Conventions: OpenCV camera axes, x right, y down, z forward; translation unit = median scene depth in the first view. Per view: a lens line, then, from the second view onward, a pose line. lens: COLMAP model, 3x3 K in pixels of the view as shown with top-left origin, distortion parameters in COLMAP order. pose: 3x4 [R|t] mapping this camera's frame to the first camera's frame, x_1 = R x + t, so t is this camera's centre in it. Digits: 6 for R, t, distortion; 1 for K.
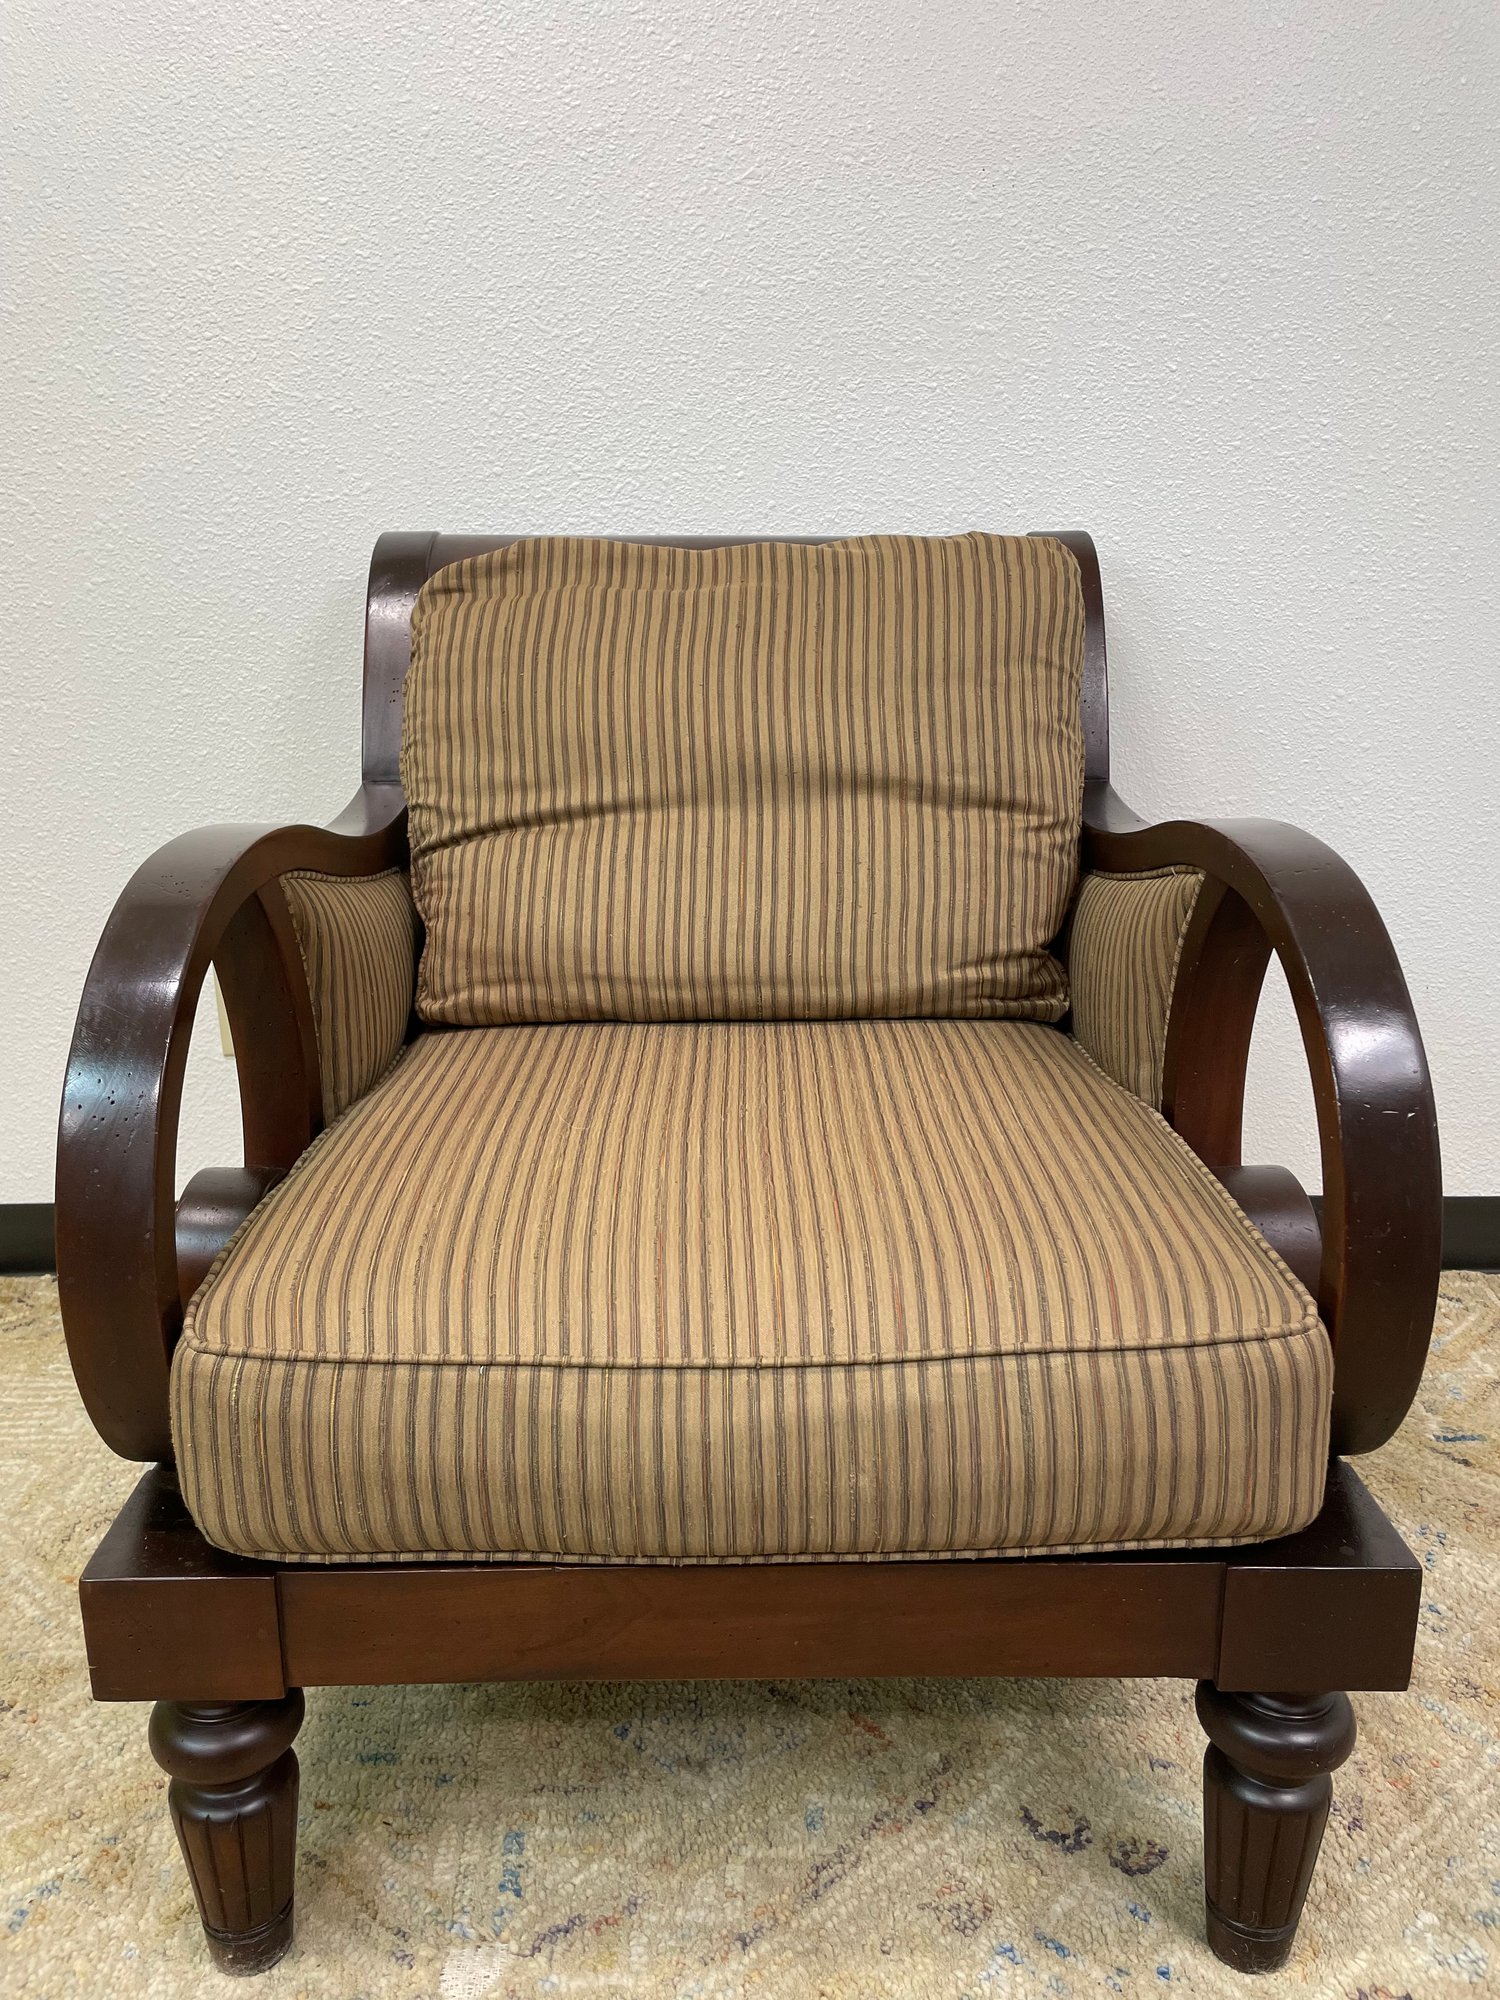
lens RADIAL K [[1524.1, 0, 734.1], [0, 1524.1, 972.5], [0, 0, 1]] dist [0.081564, -0.110924]
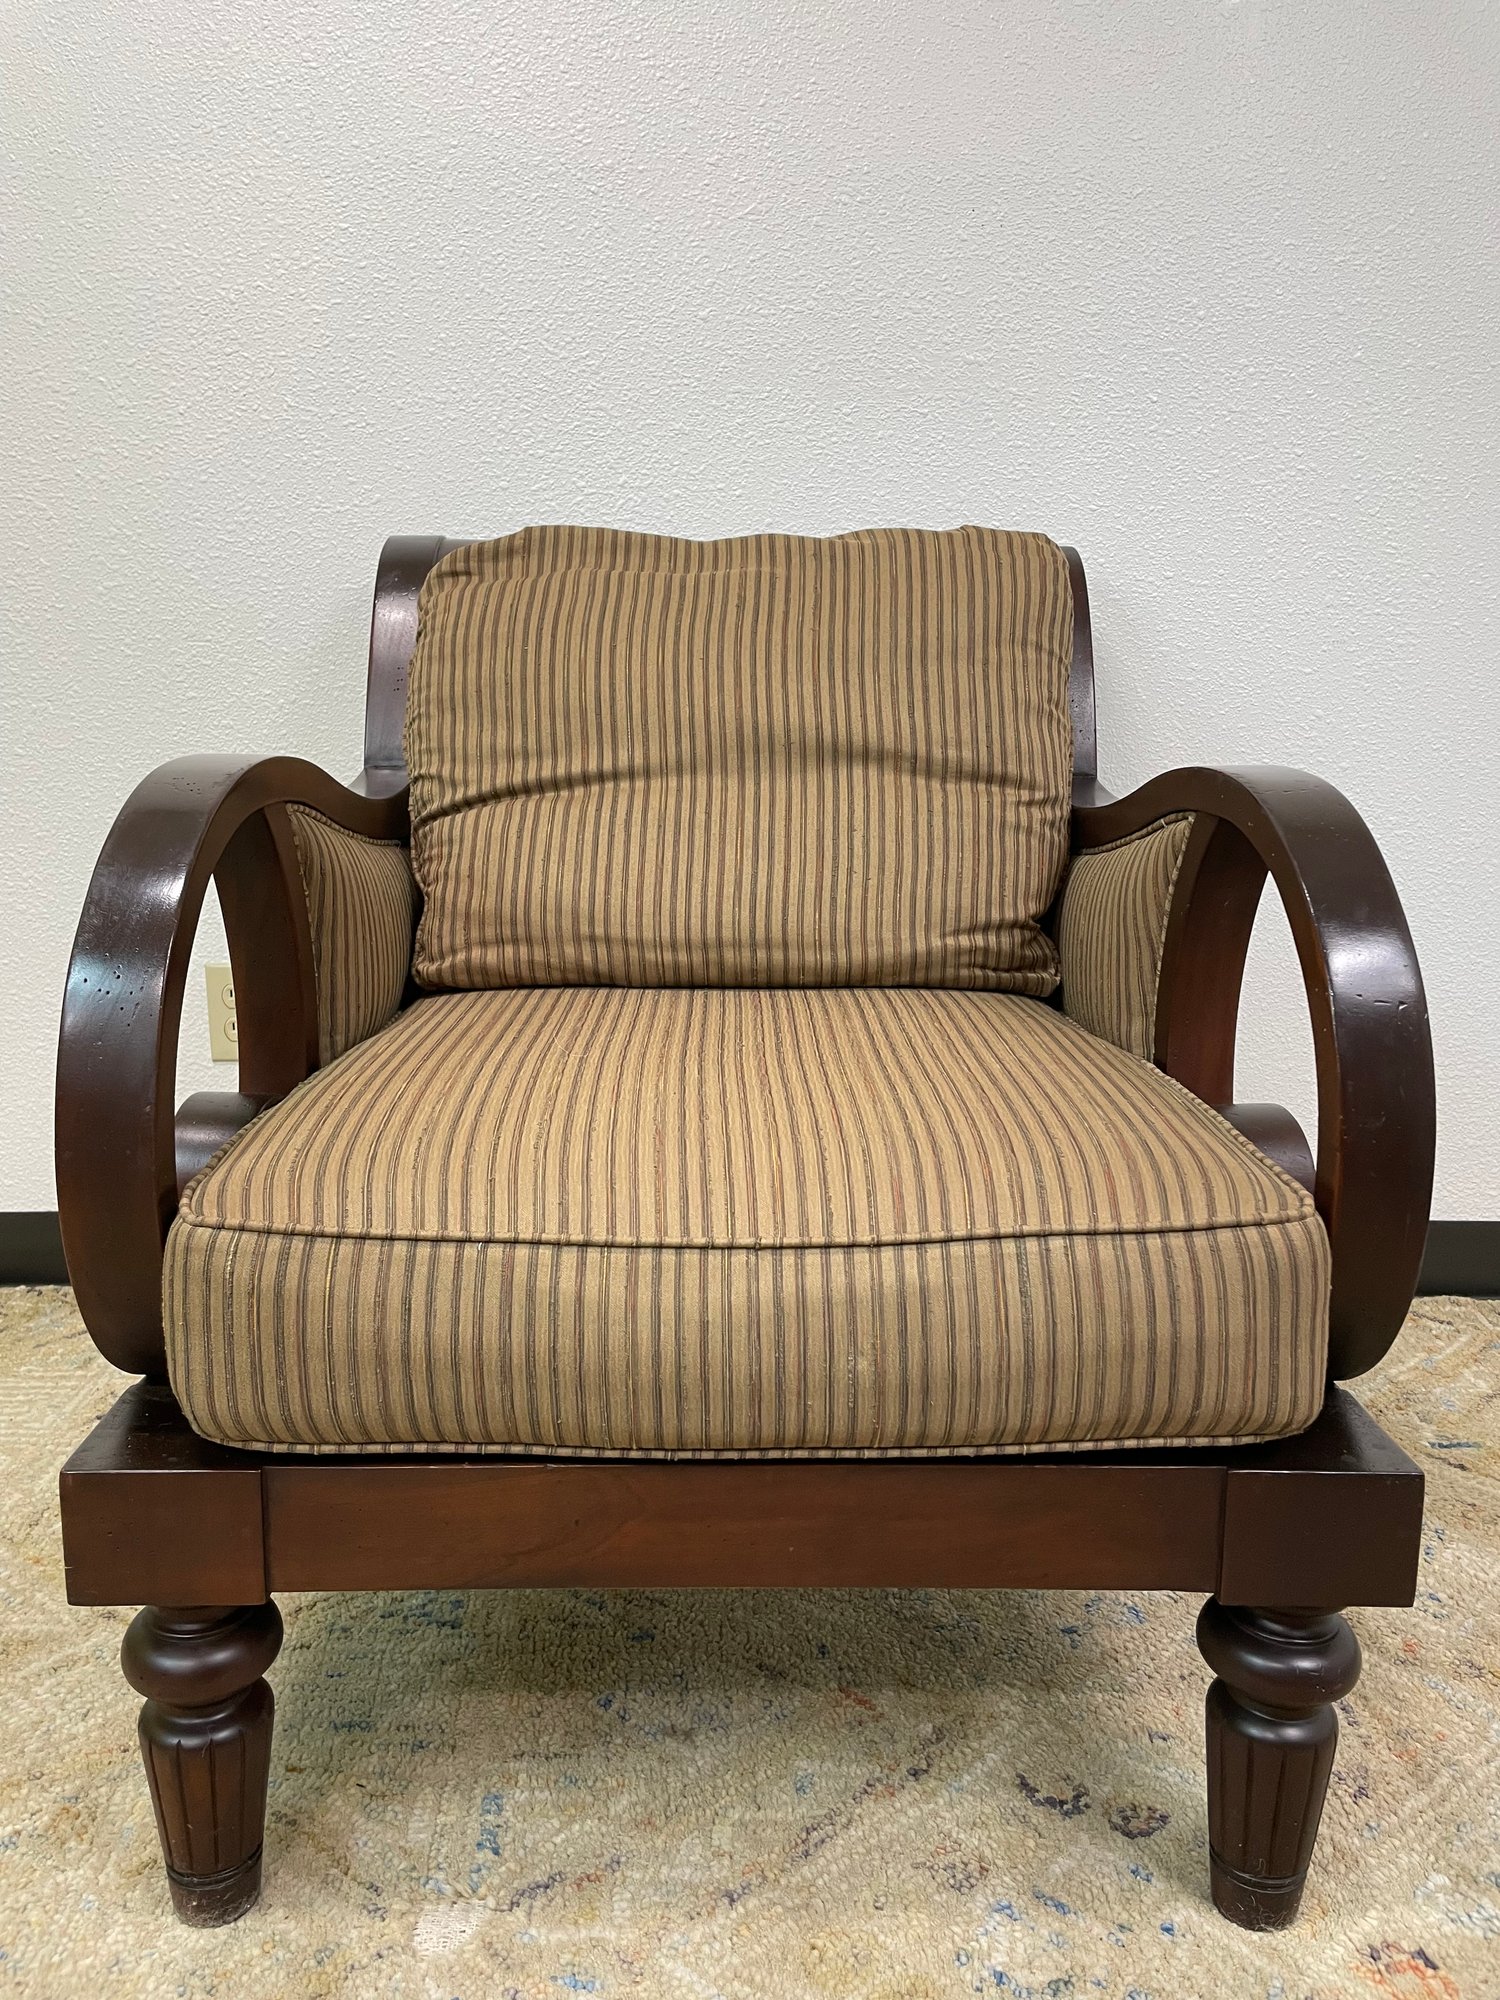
lens RADIAL K [[1523.7, 0, 735.3], [0, 1523.7, 966.6], [0, 0, 1]] dist [0.083682, -0.114943]
pose [[0.999823, 0.013630, 0.012957, -0.009808], [-0.012478, 0.996289, -0.085166, 0.112030], [-0.014070, 0.084989, 0.996283, -0.005428]]
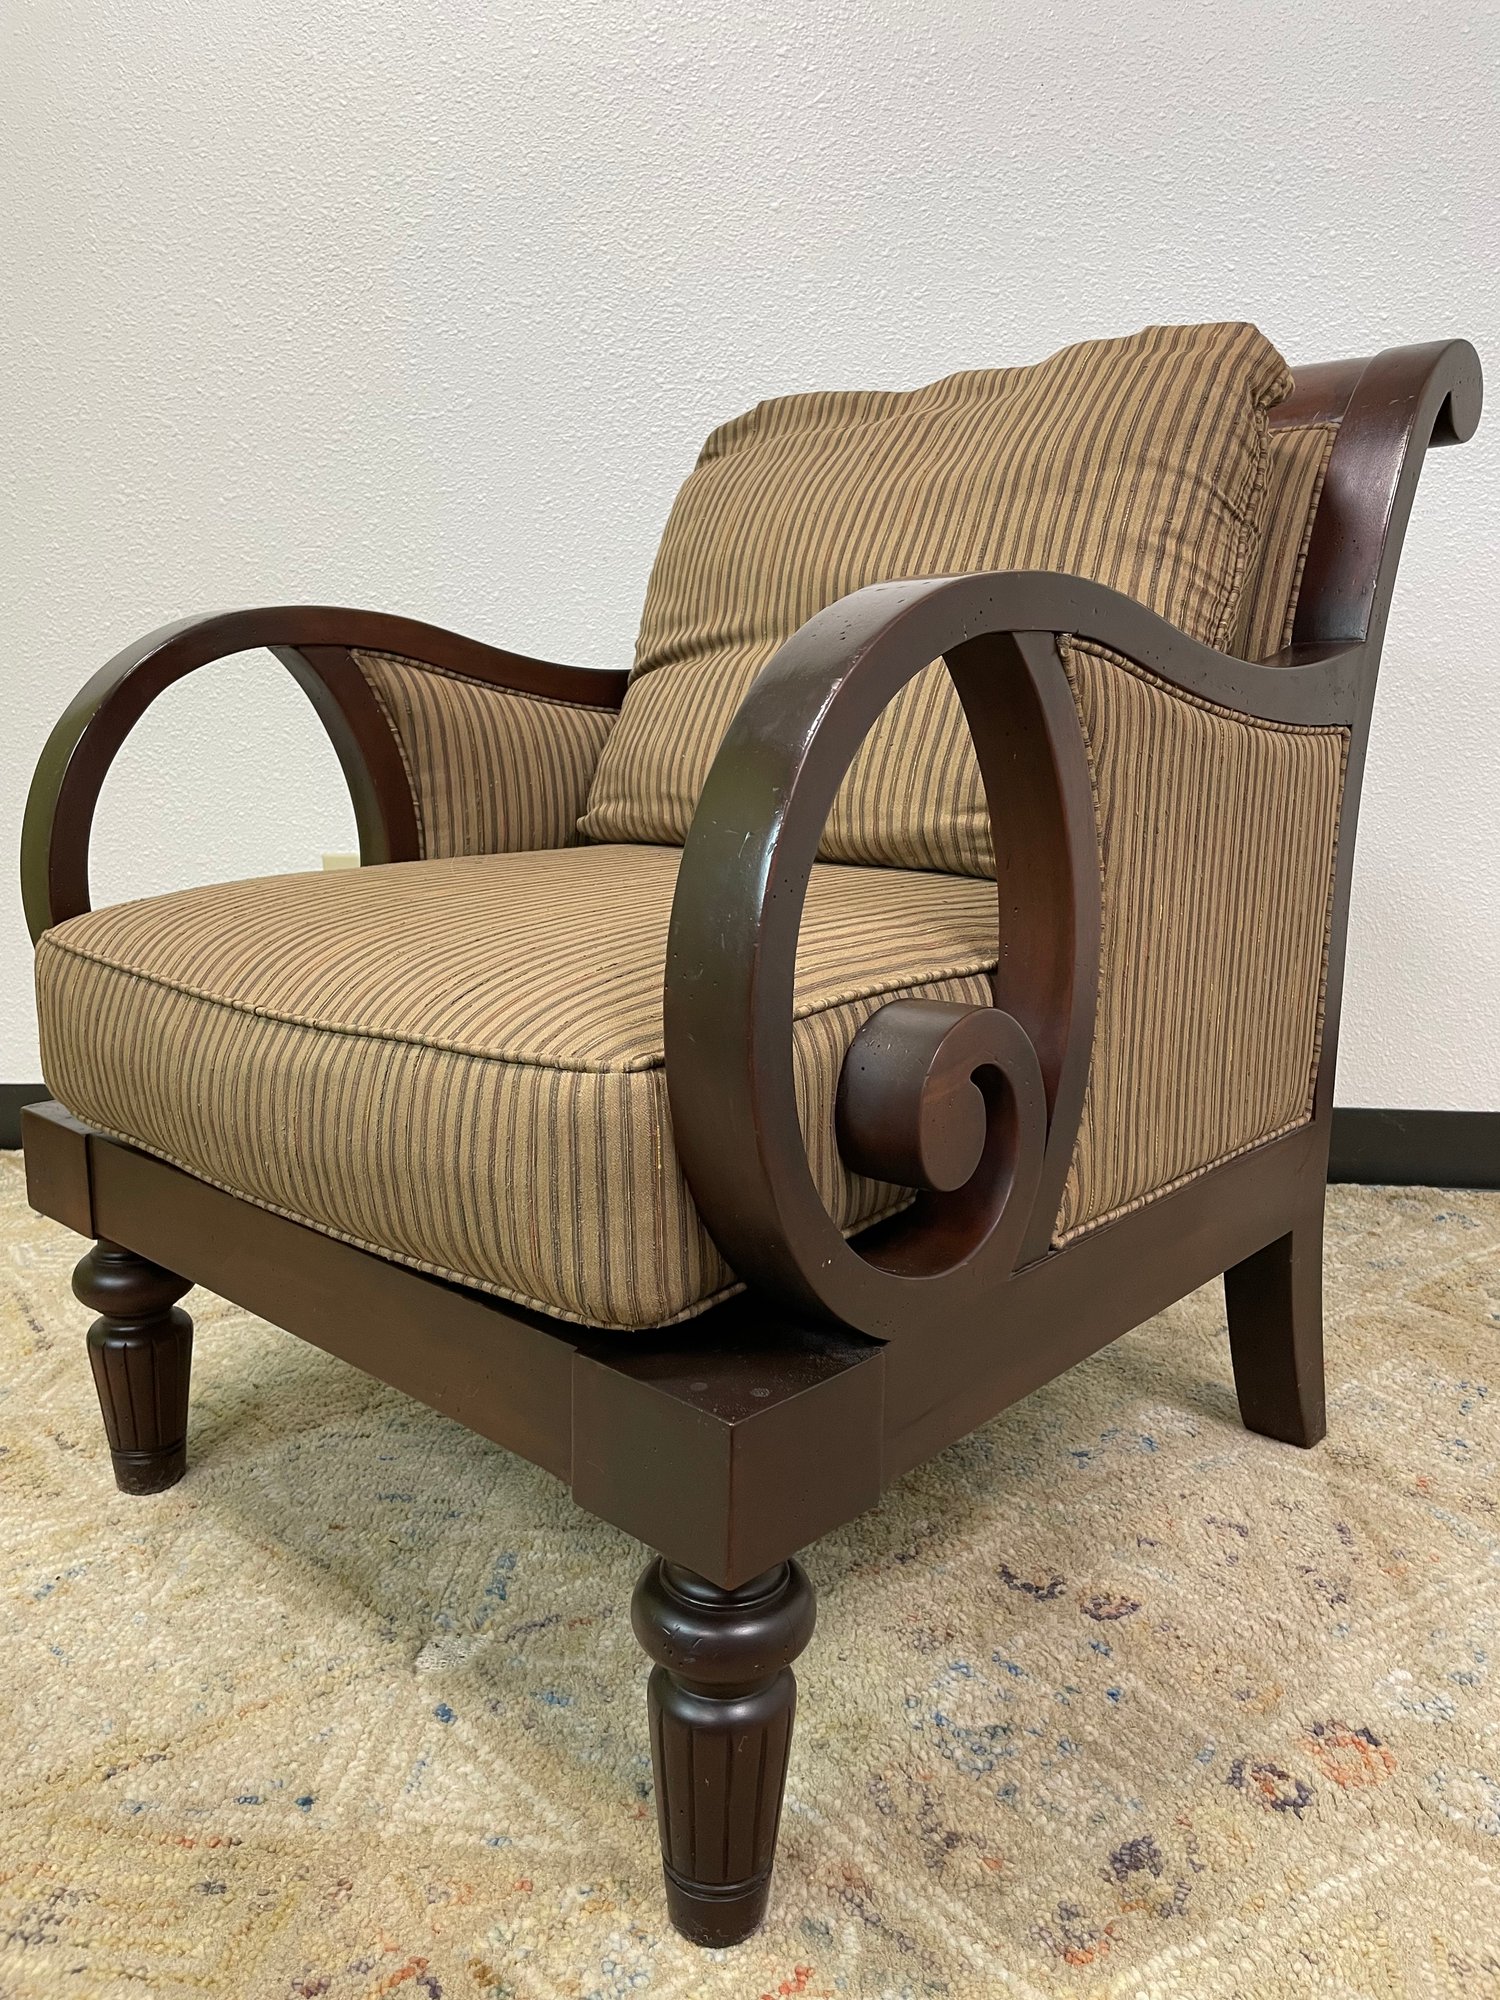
lens RADIAL K [[1522.4, 0, 761.9], [0, 1522.4, 990.4], [0, 0, 1]] dist [0.082960, -0.115048]
pose [[0.994020, 0.017545, -0.107777, 0.123685], [-0.023829, 0.998072, -0.057302, 0.210410], [0.106564, 0.059528, 0.992522, -0.039154]]
